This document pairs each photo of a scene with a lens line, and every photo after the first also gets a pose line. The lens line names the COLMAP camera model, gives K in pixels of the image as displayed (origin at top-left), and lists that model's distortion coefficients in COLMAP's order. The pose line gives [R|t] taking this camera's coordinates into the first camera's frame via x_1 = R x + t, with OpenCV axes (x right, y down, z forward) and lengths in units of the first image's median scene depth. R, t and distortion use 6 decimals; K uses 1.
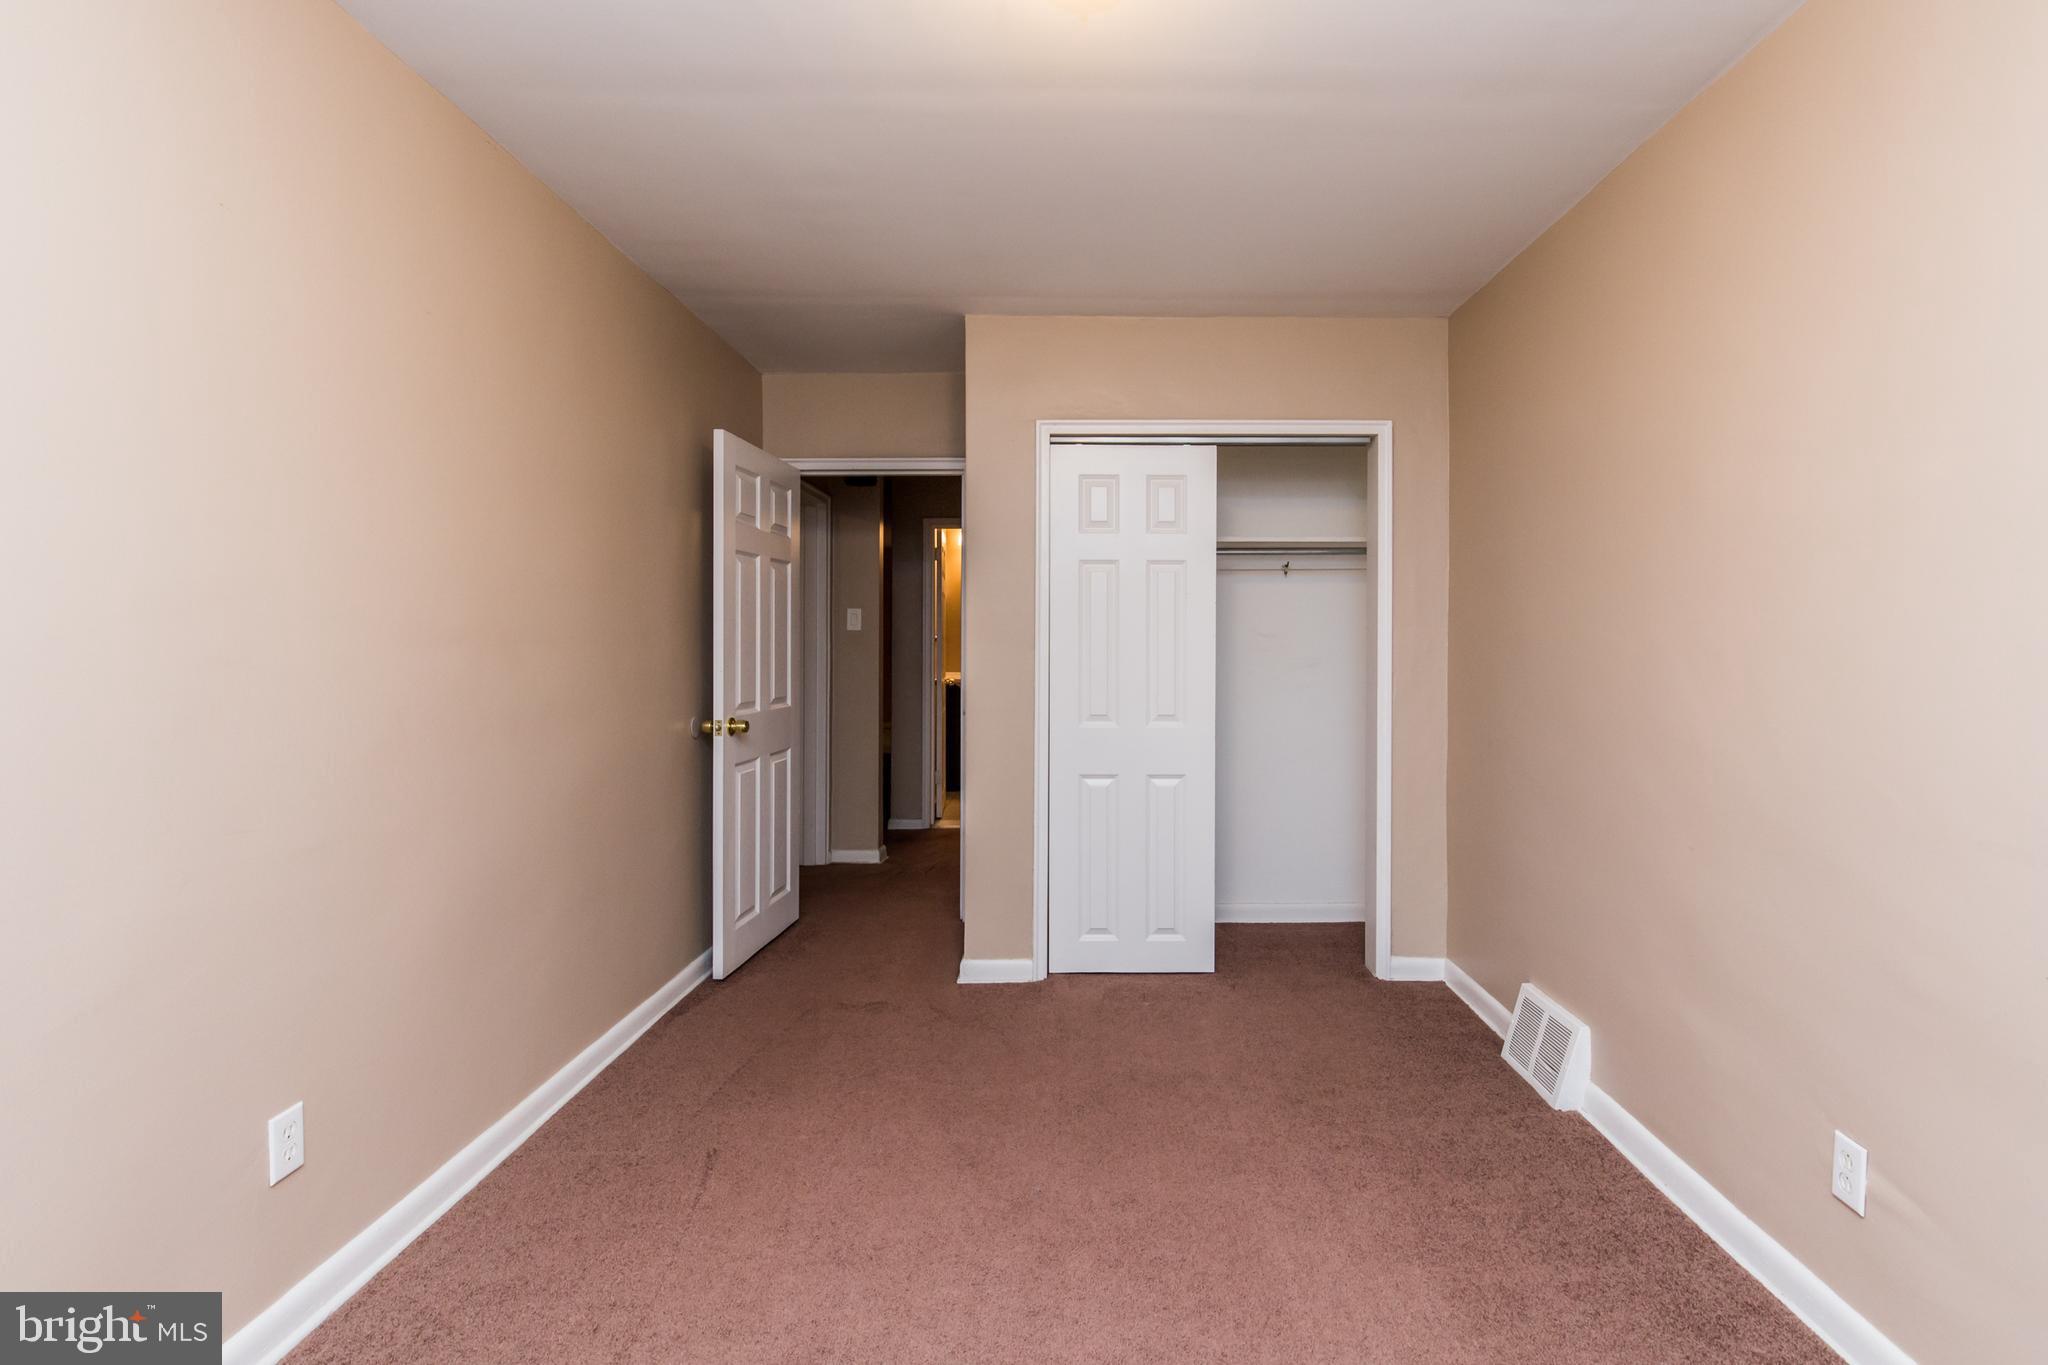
lens RADIAL K [[983.1, 0, 1028.3], [0, 983.1, 644.8], [0, 0, 1]] dist [0.017784, -0.000439]
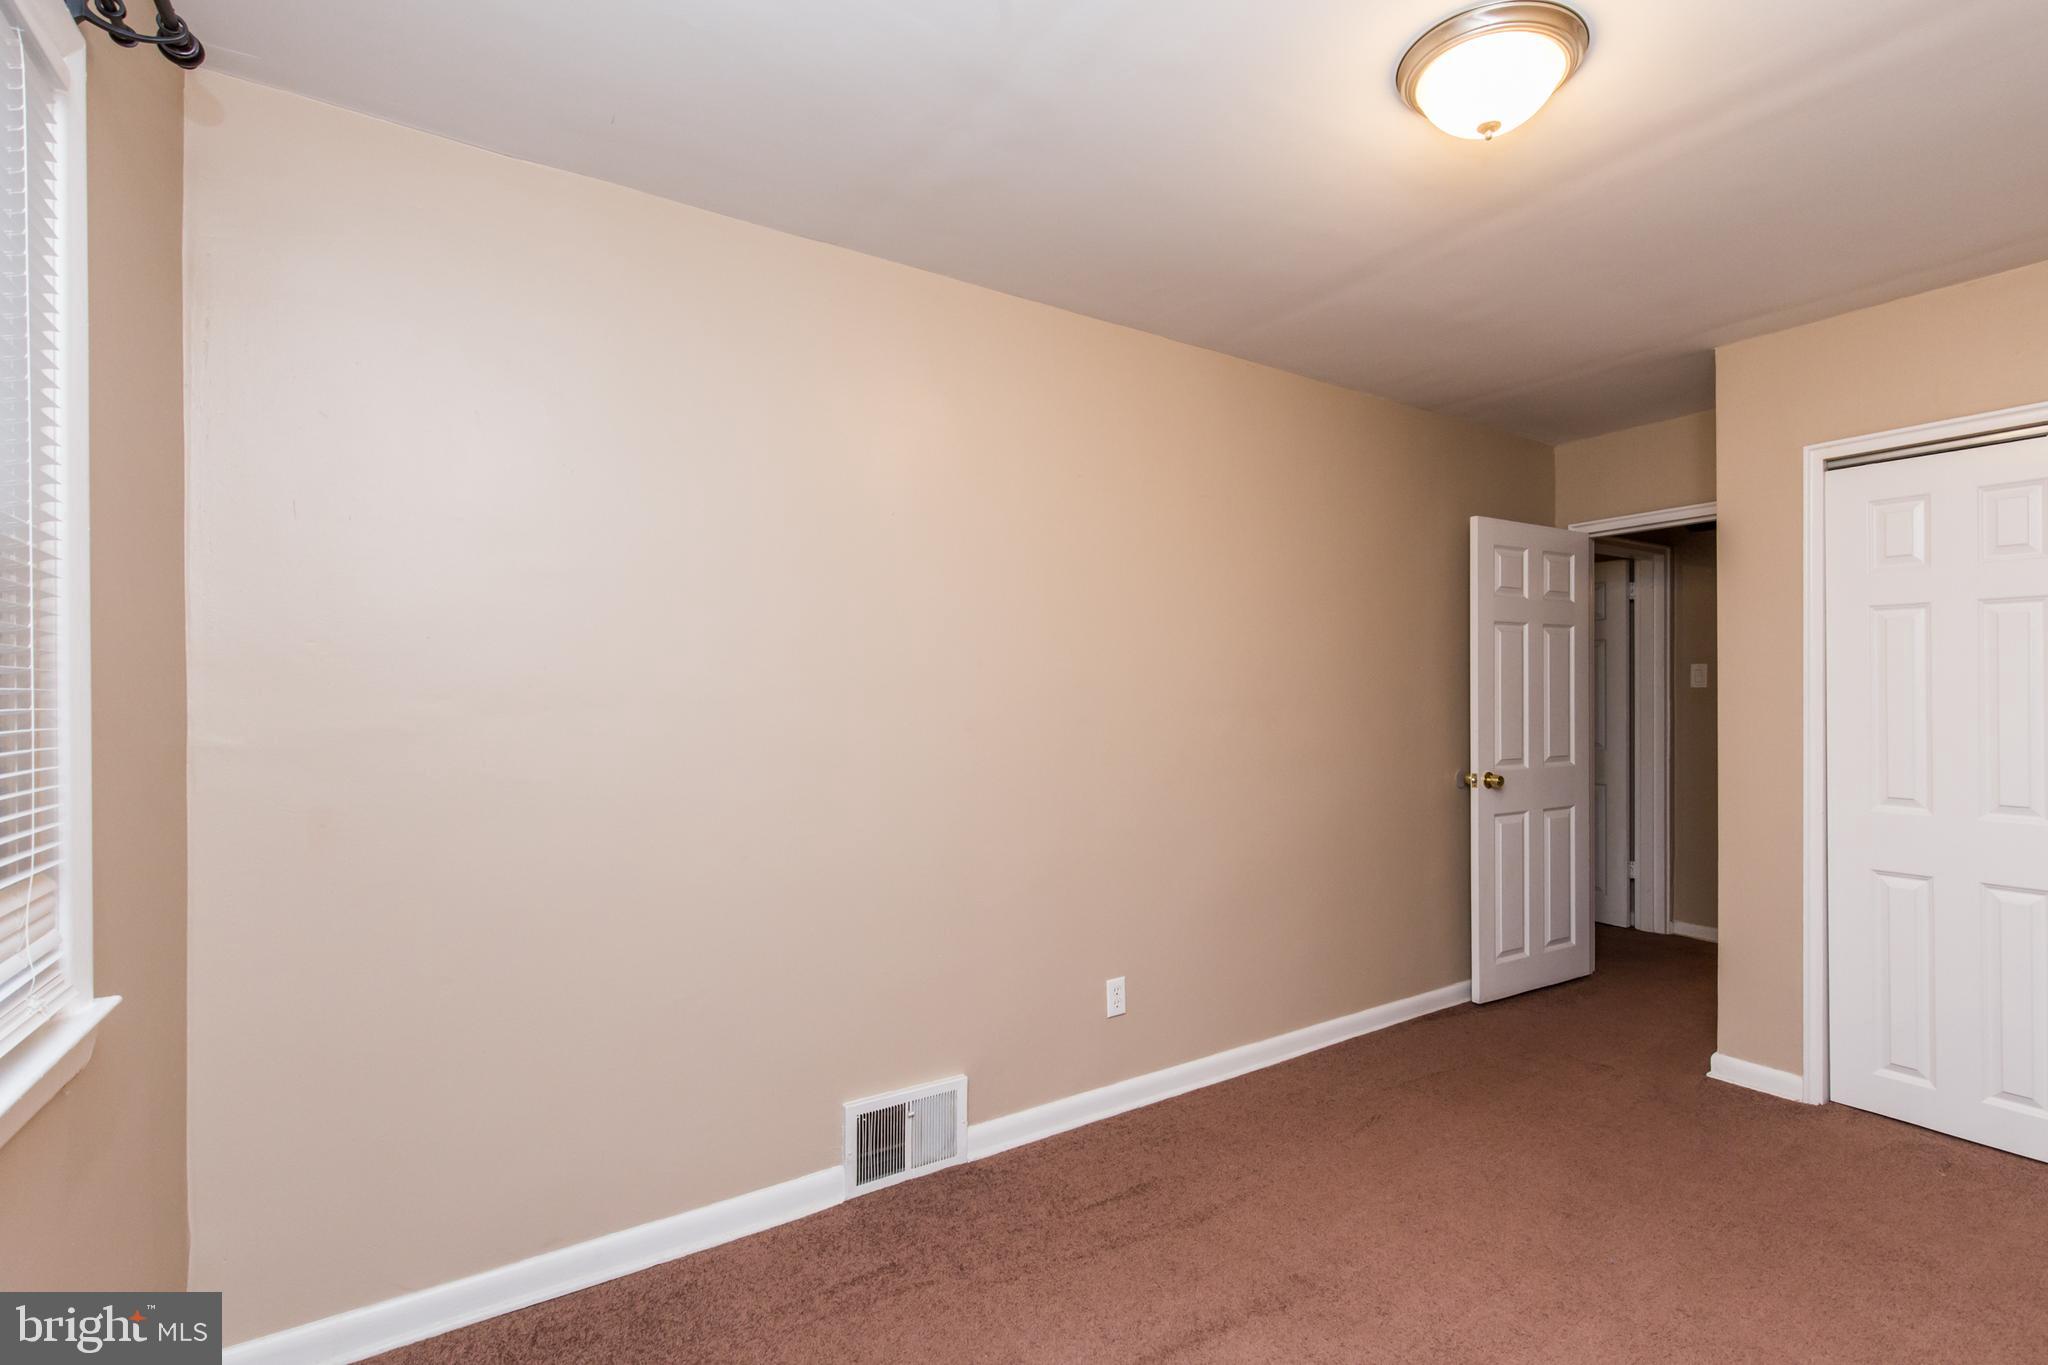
lens RADIAL K [[918.0, 0, 1024.0], [0, 918.0, 682.5], [0, 0, 1]] dist [0.003283, -0.000121]
pose [[0.537955, -0.017771, -0.842786, 0.305963], [0.008737, 0.999842, -0.015506, -0.016444], [0.842928, 0.000978, 0.538025, -0.002225]]
